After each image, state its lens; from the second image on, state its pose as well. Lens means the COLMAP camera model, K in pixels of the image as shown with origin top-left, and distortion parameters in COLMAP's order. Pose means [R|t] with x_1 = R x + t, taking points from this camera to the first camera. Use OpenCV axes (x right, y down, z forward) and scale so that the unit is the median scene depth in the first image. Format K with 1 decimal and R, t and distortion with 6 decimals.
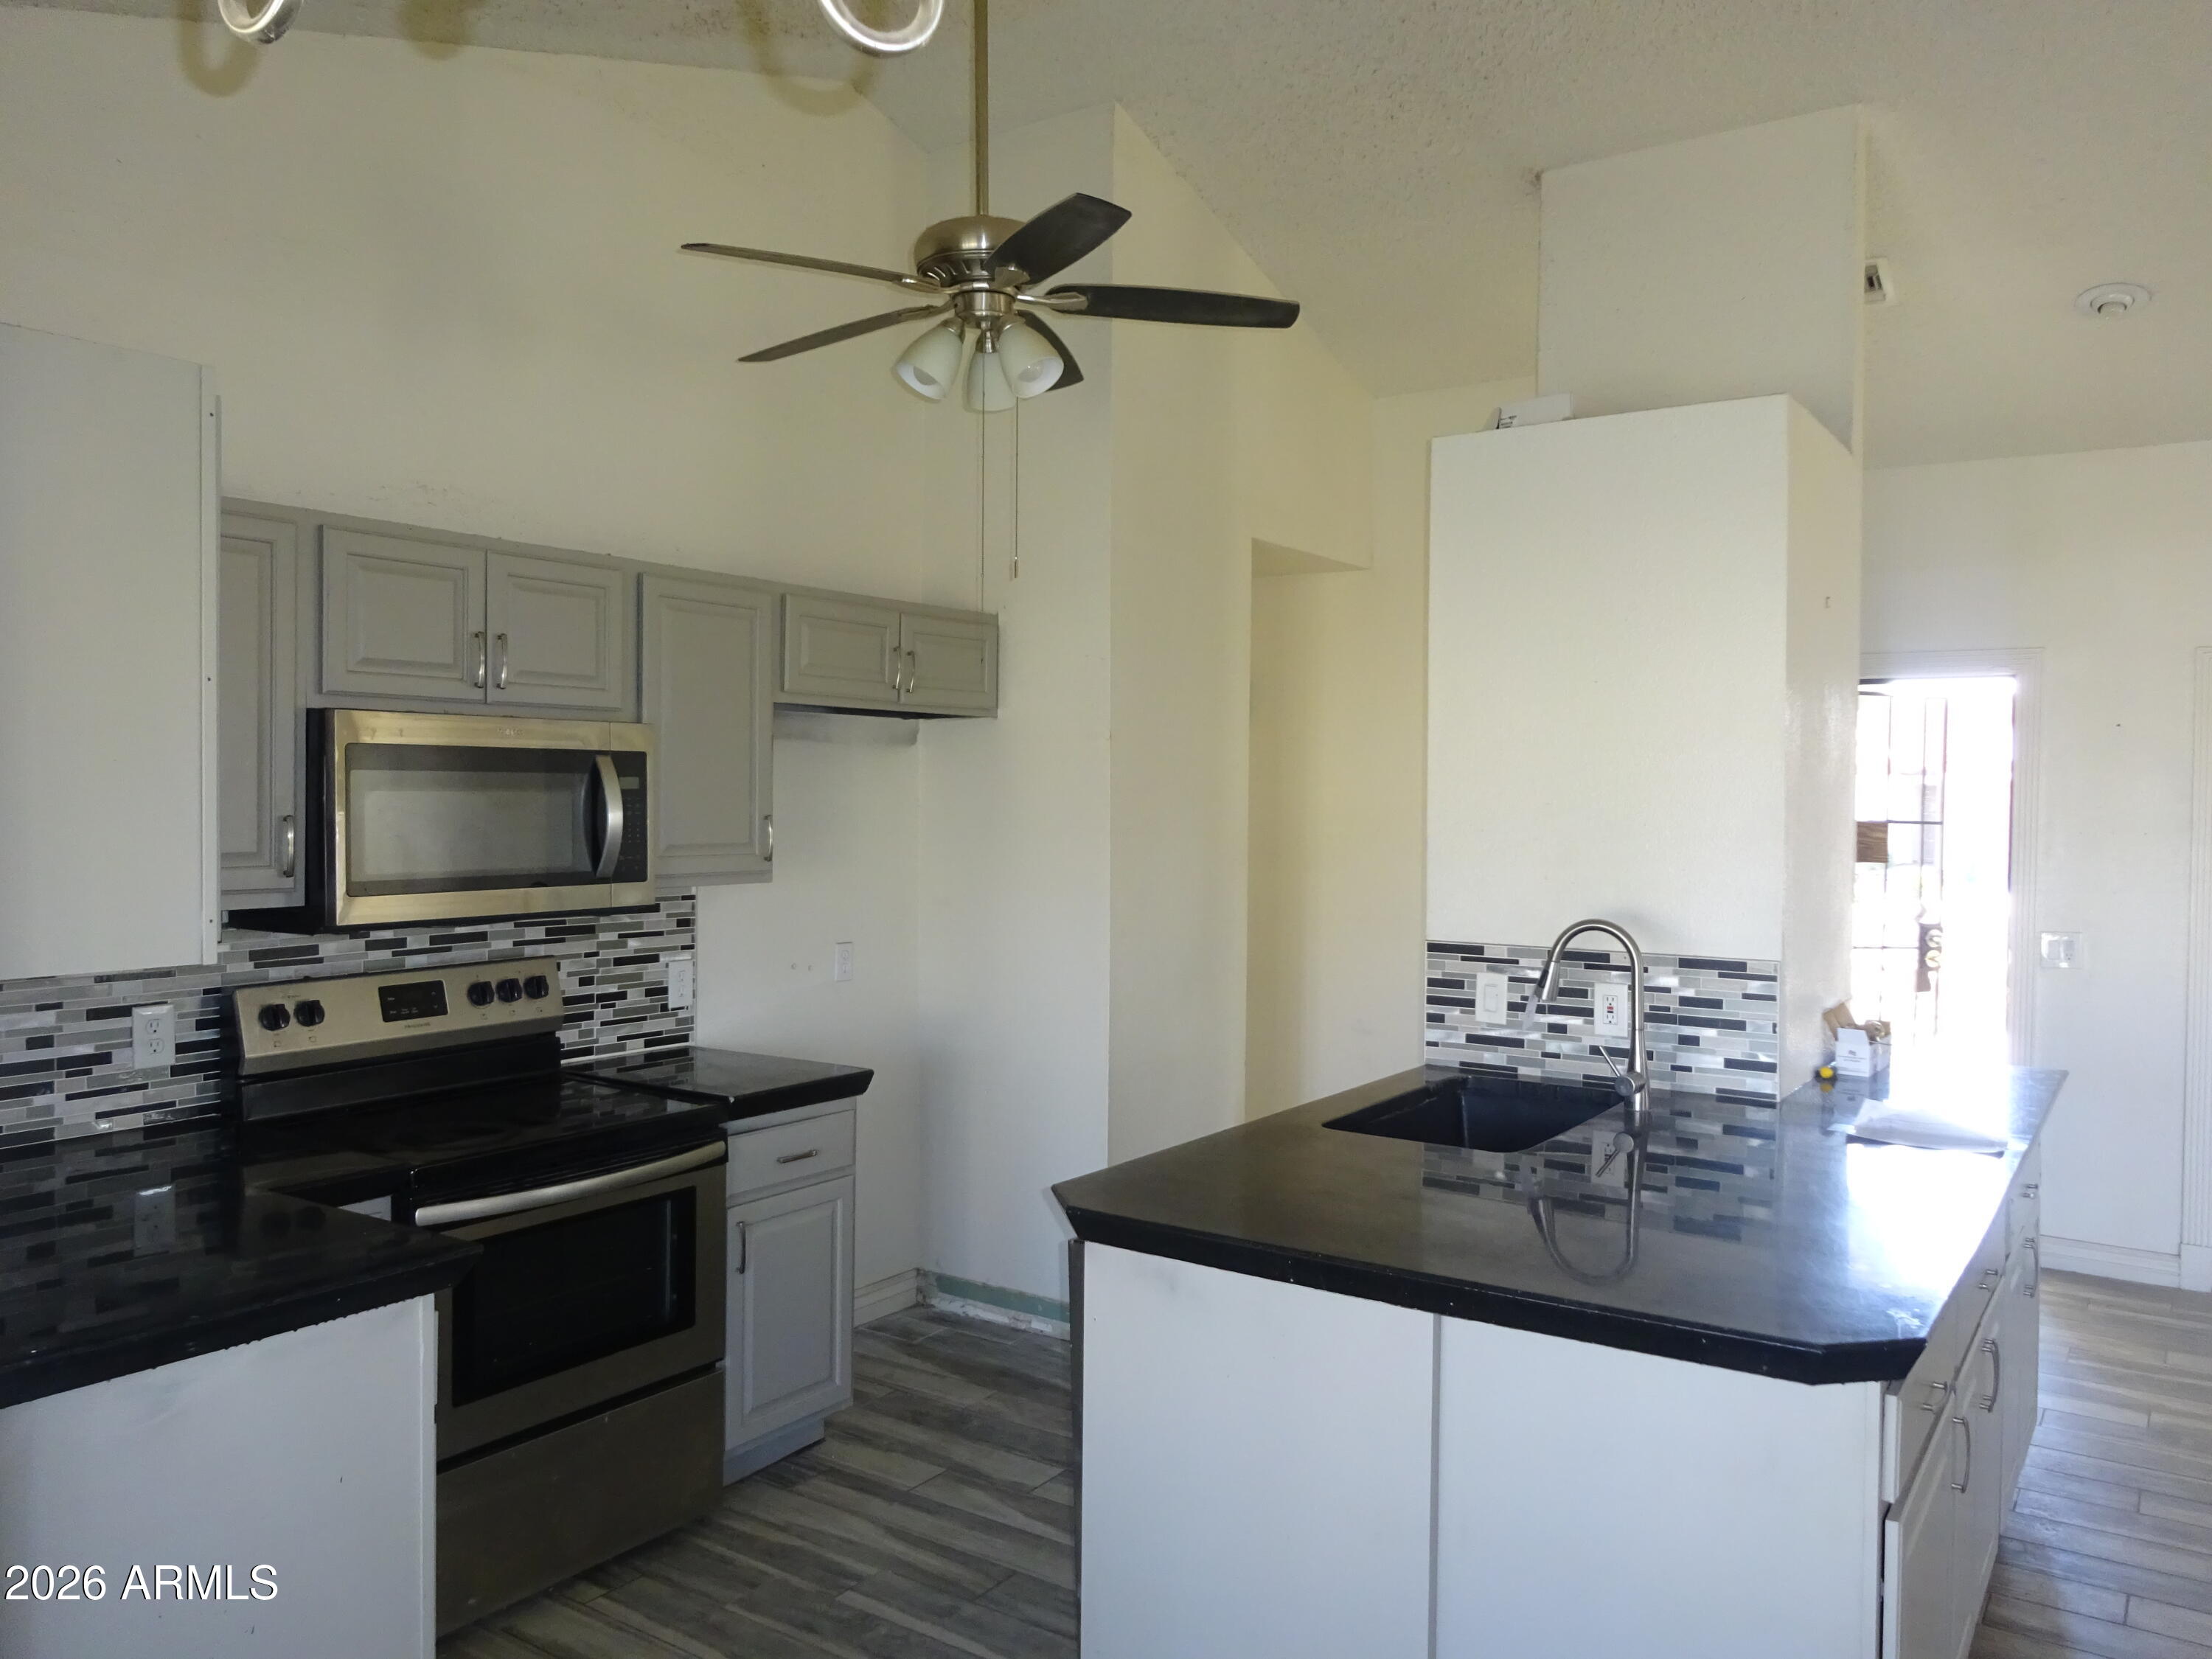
lens RADIAL K [[1616.8, 0, 1103.8], [0, 1616.8, 828.5], [0, 0, 1]] dist [-0.006745, -0.002522]
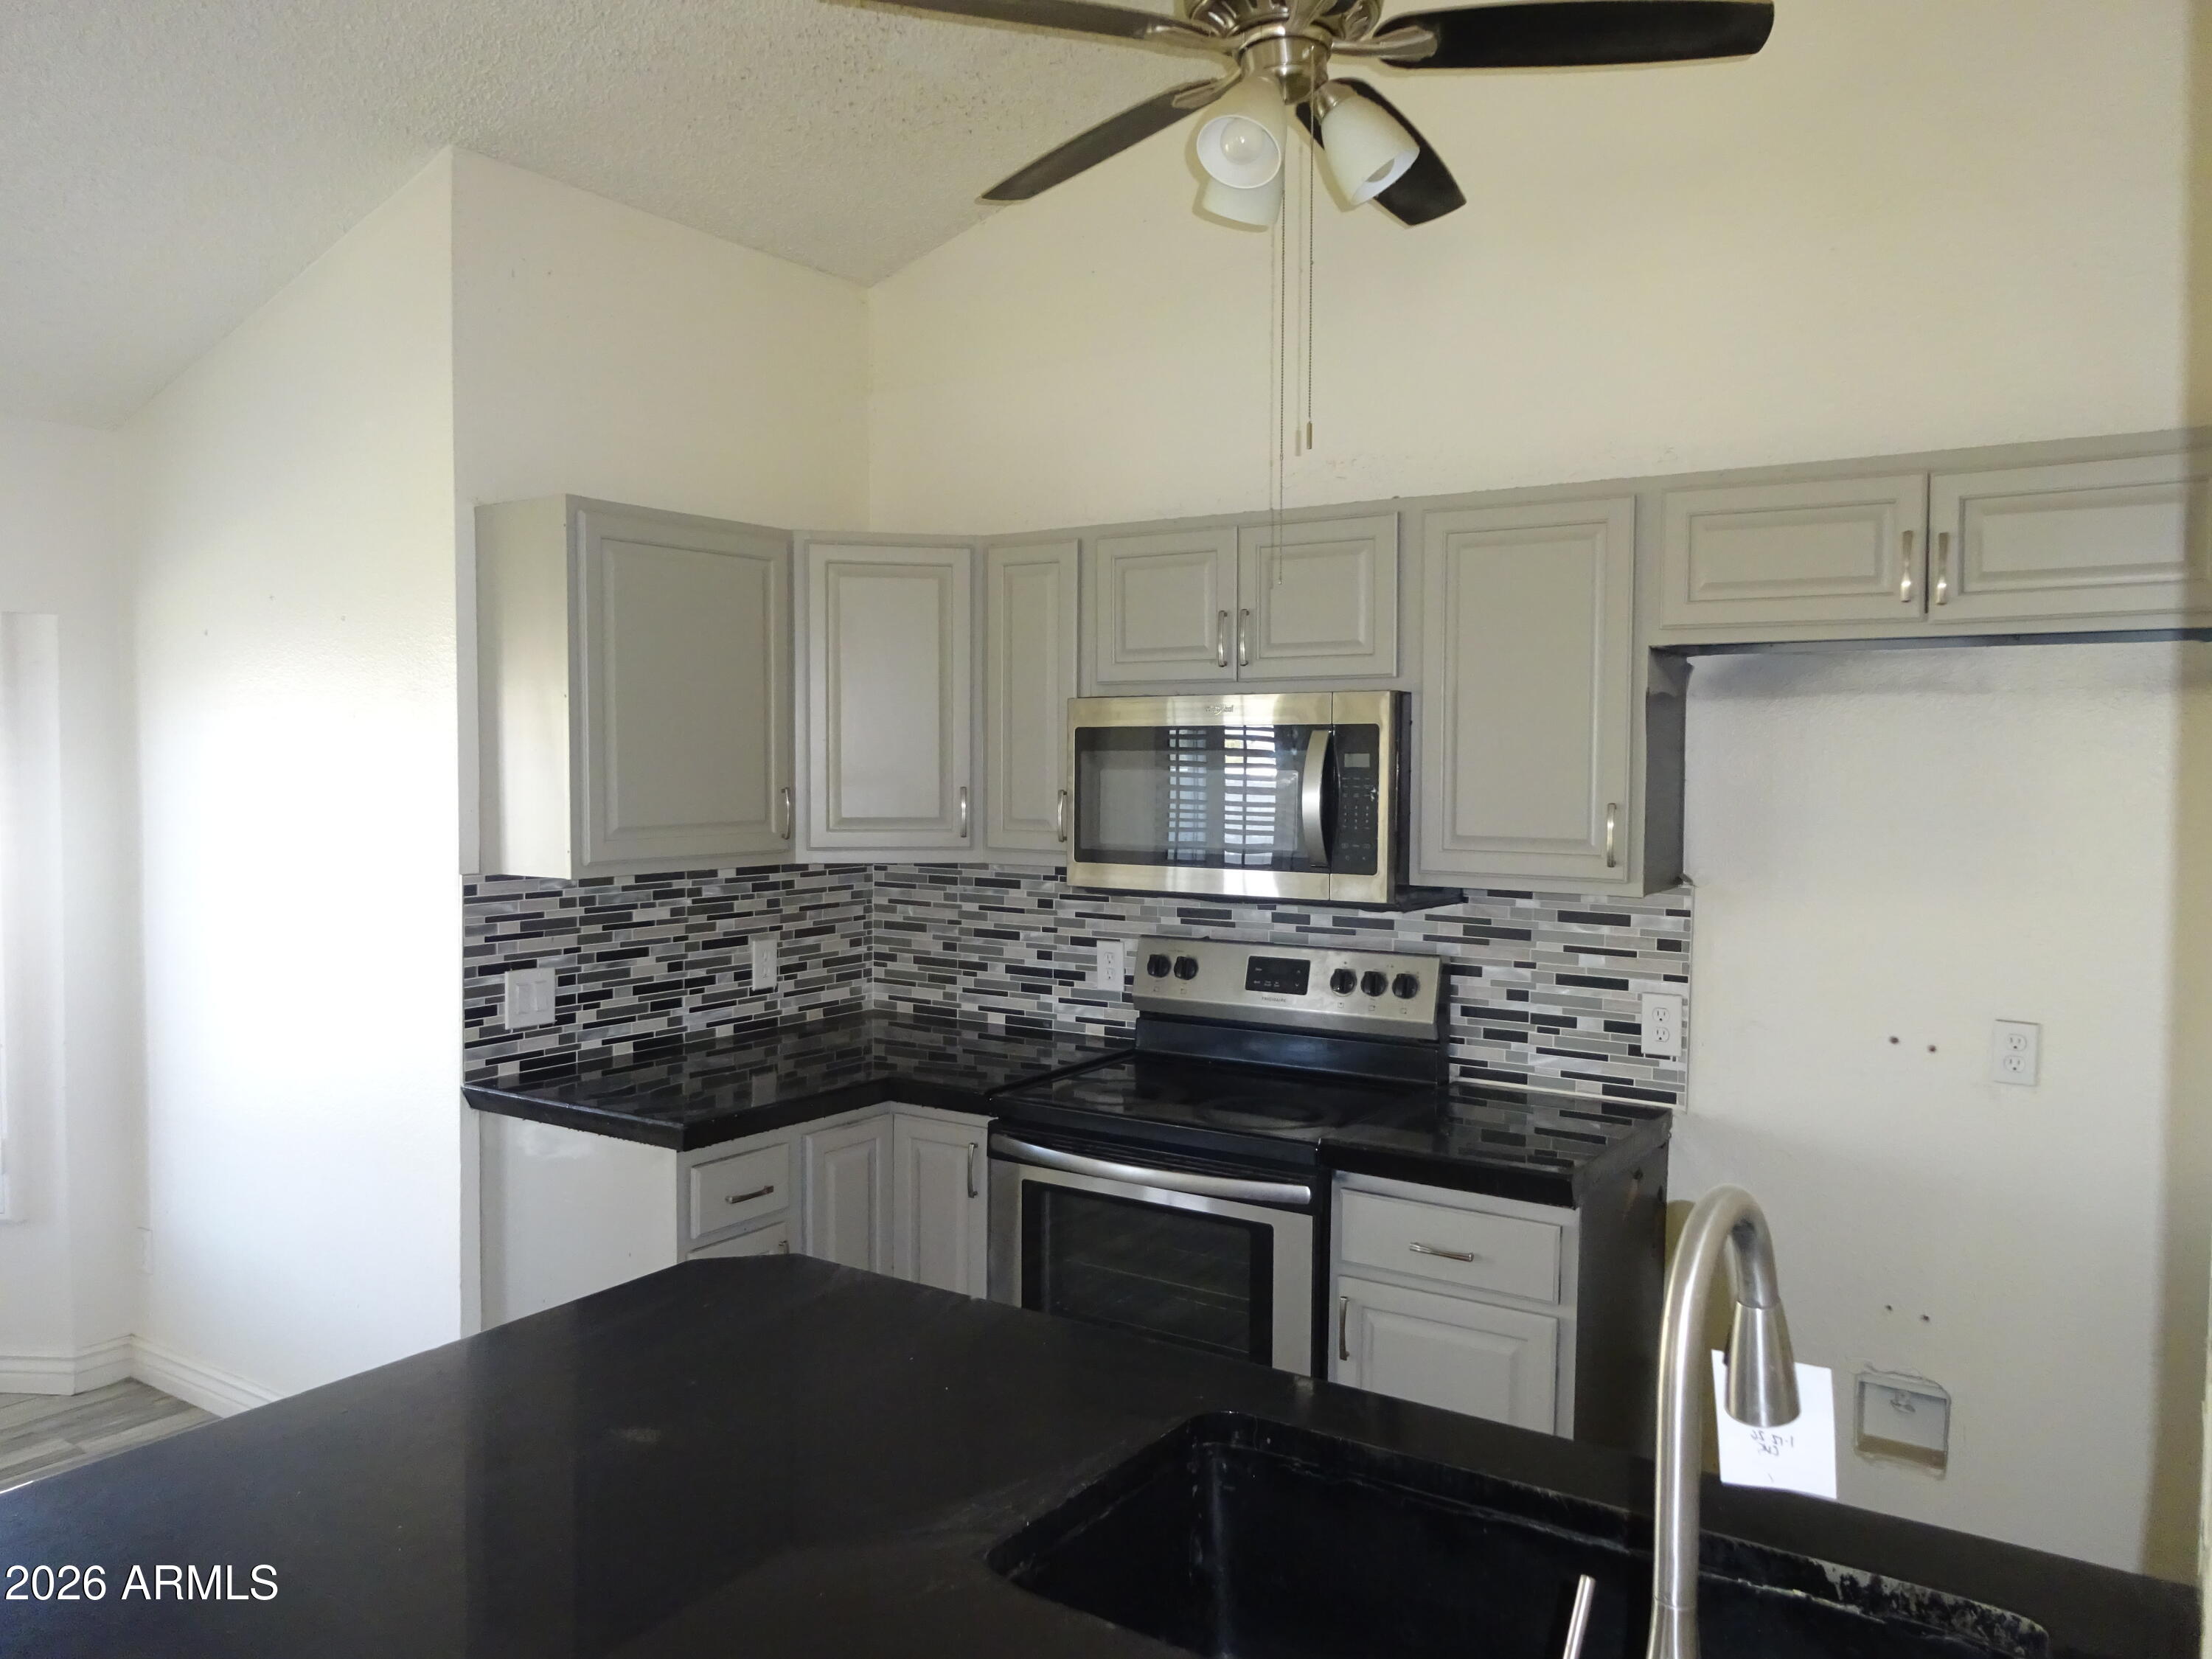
lens RADIAL K [[1616.8, 0, 1118.1], [0, 1616.8, 828.6], [0, 0, 1]] dist [-0.006745, -0.002522]
pose [[0.020954, 0.030269, -0.999322, 0.573351], [-0.029547, 0.999124, 0.029643, -0.012978], [0.999344, 0.028906, 0.021830, 0.848352]]
